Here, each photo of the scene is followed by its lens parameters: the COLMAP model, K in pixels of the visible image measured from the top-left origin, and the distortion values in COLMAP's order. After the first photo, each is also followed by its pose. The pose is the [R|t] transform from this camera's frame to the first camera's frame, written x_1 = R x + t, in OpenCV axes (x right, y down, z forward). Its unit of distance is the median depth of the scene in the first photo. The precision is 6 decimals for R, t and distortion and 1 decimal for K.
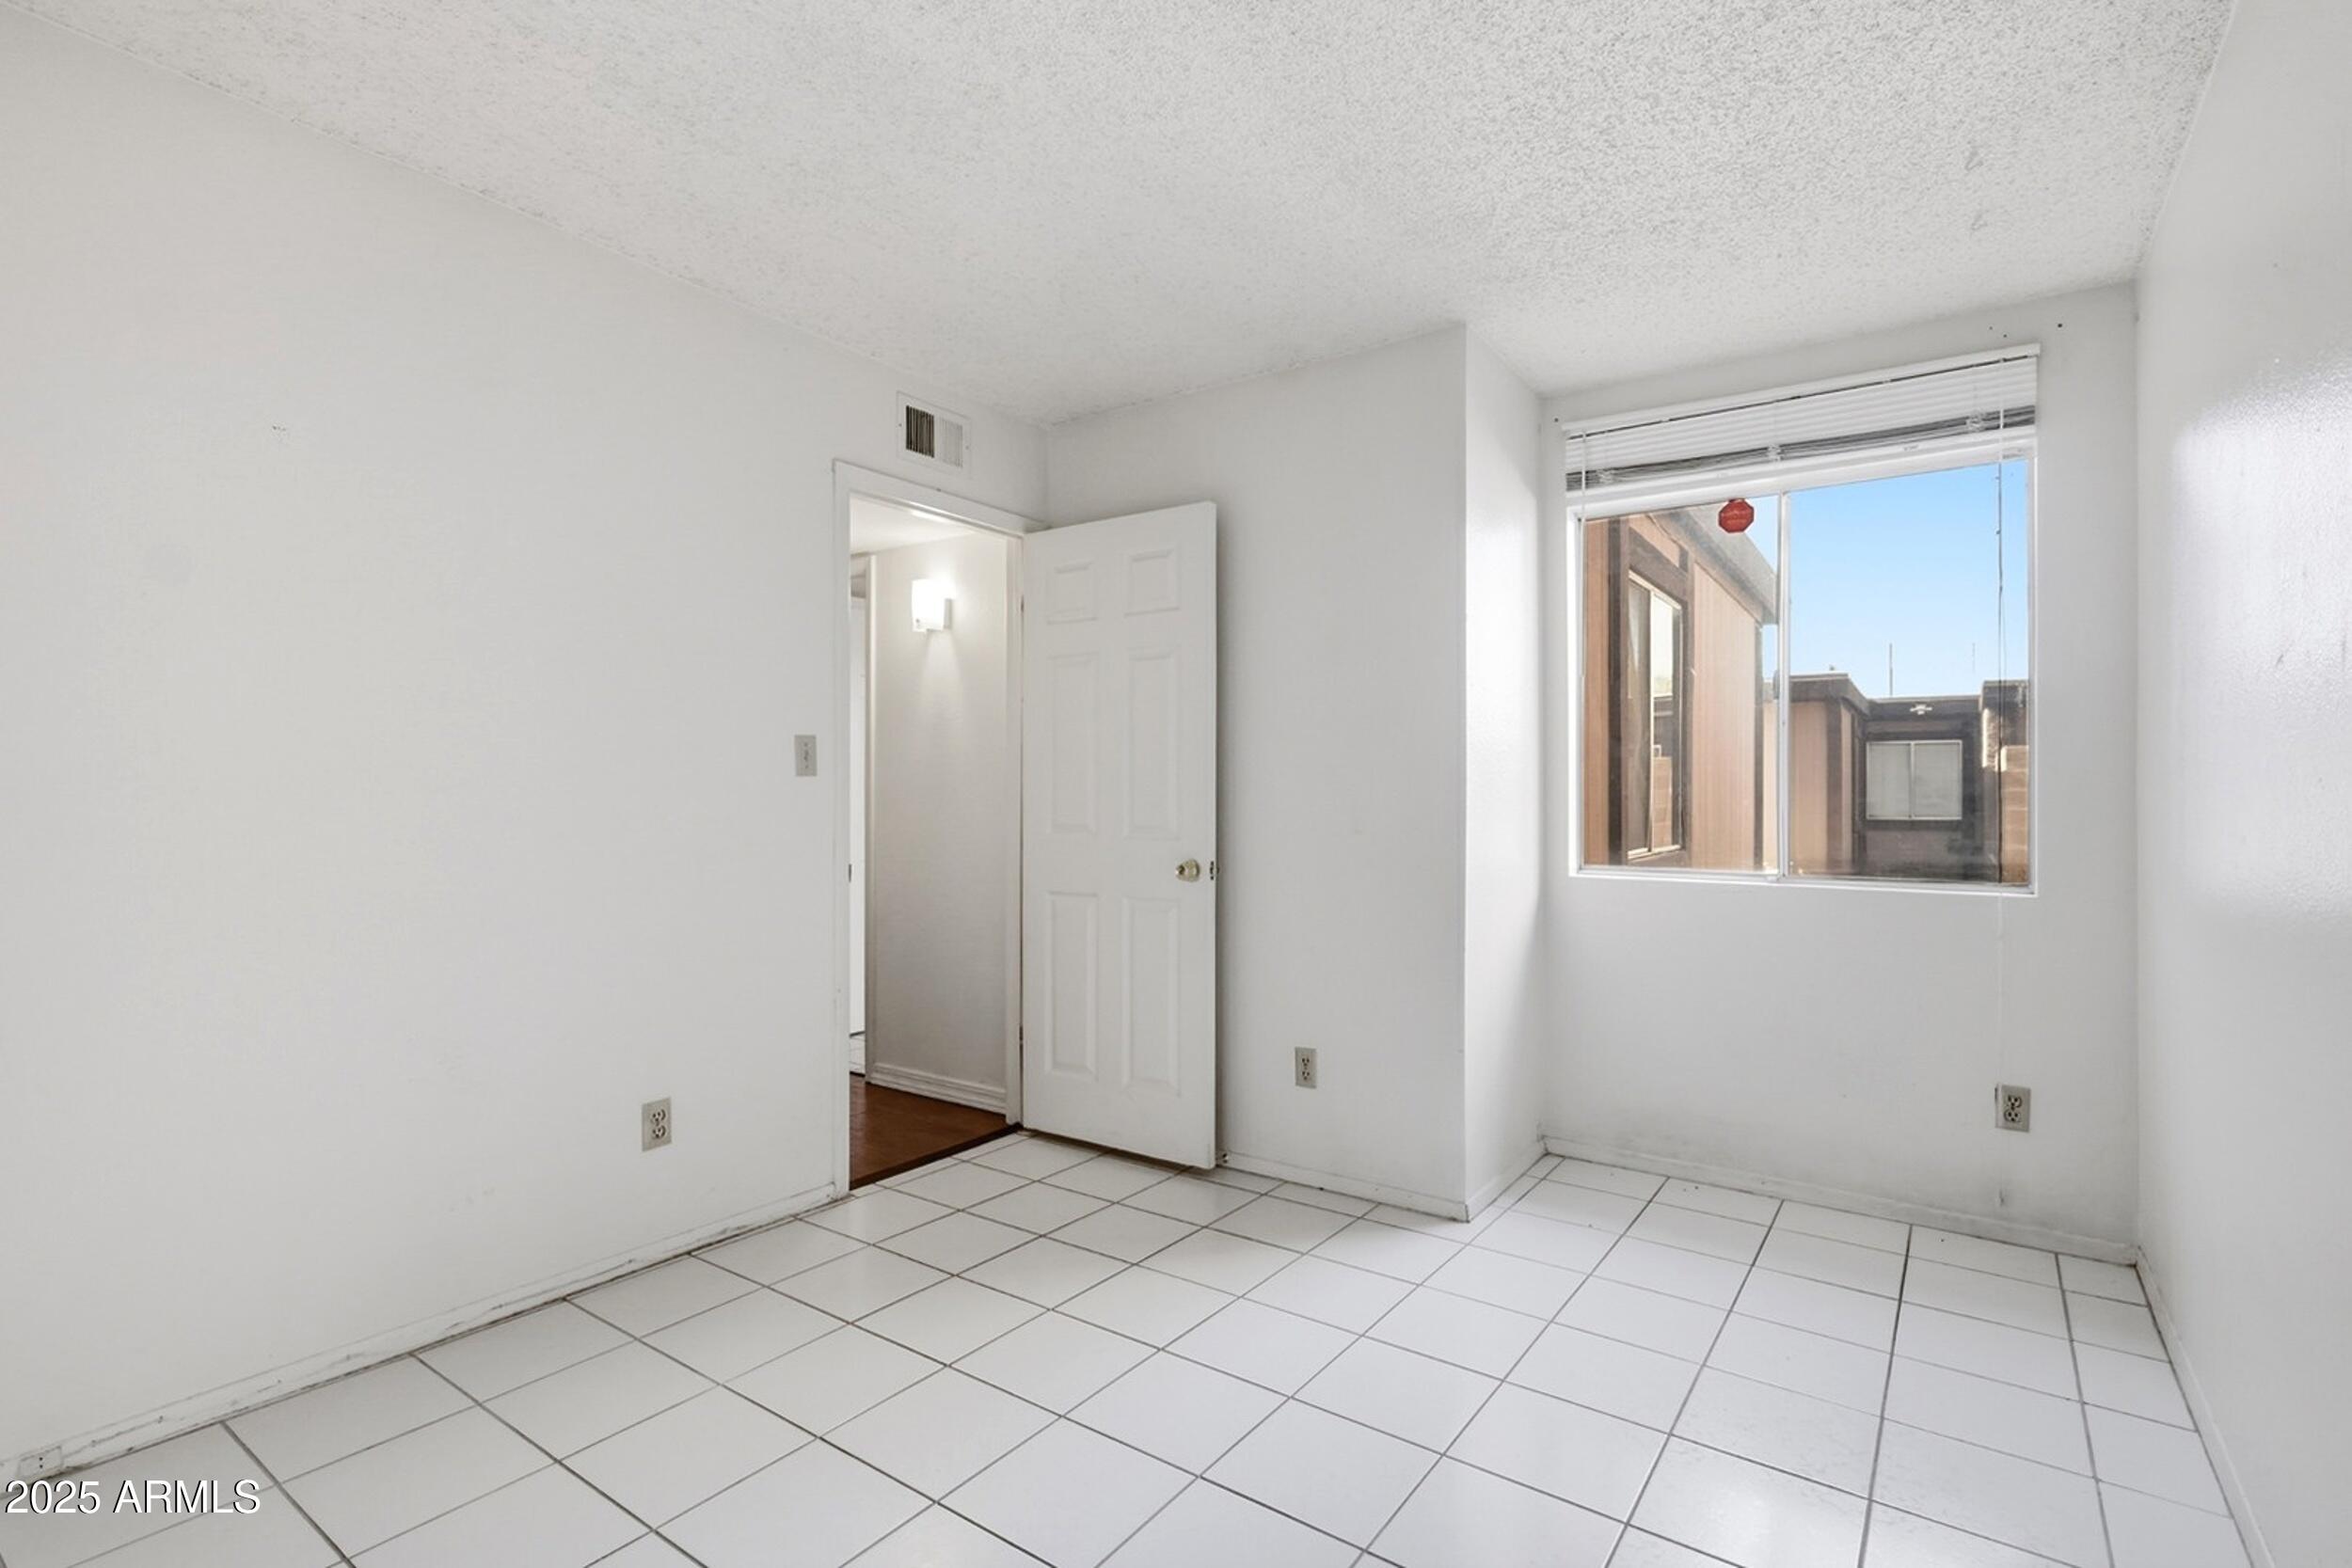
lens RADIAL K [[1098.0, 0, 1170.4], [0, 1098.0, 790.7], [0, 0, 1]] dist [0.001279, 0.001321]
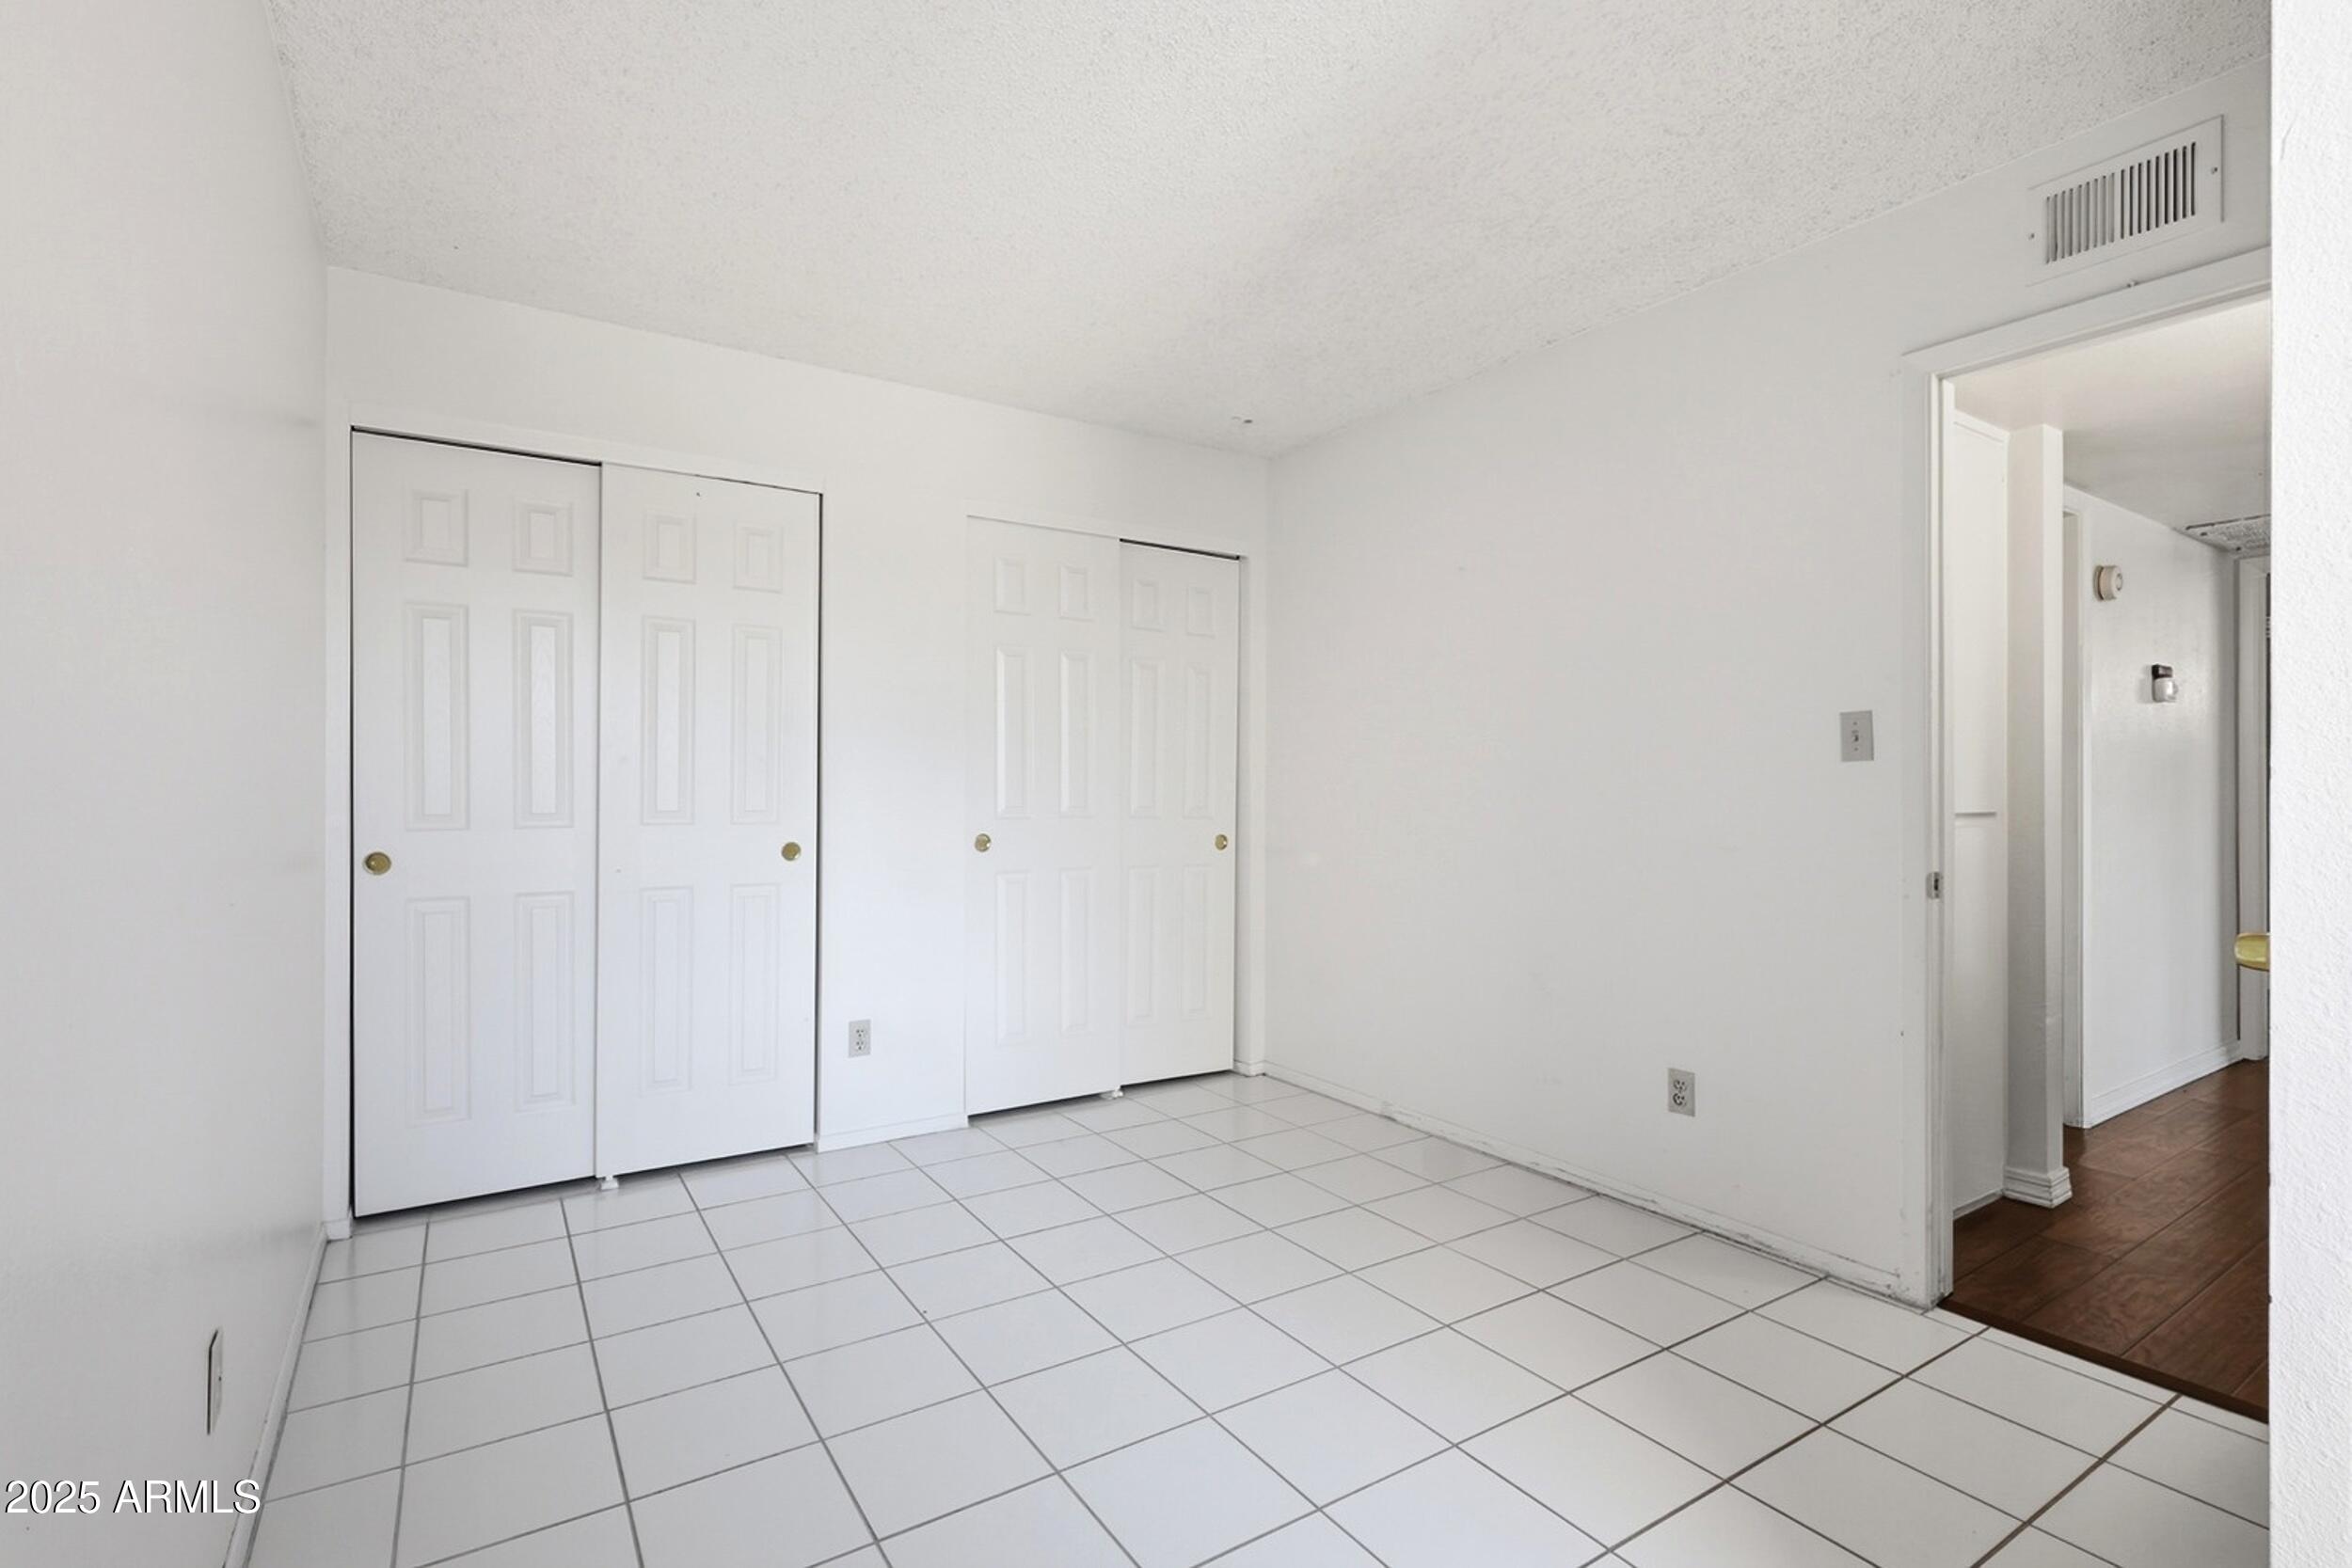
lens RADIAL K [[1098.0, 0, 1163.3], [0, 1098.0, 778.2], [0, 0, 1]] dist [0.001279, 0.001321]
pose [[-0.361920, -0.006932, -0.932183, 0.716896], [0.010975, 0.999871, -0.011697, 0.004216], [0.932144, -0.014464, -0.361798, 0.921801]]
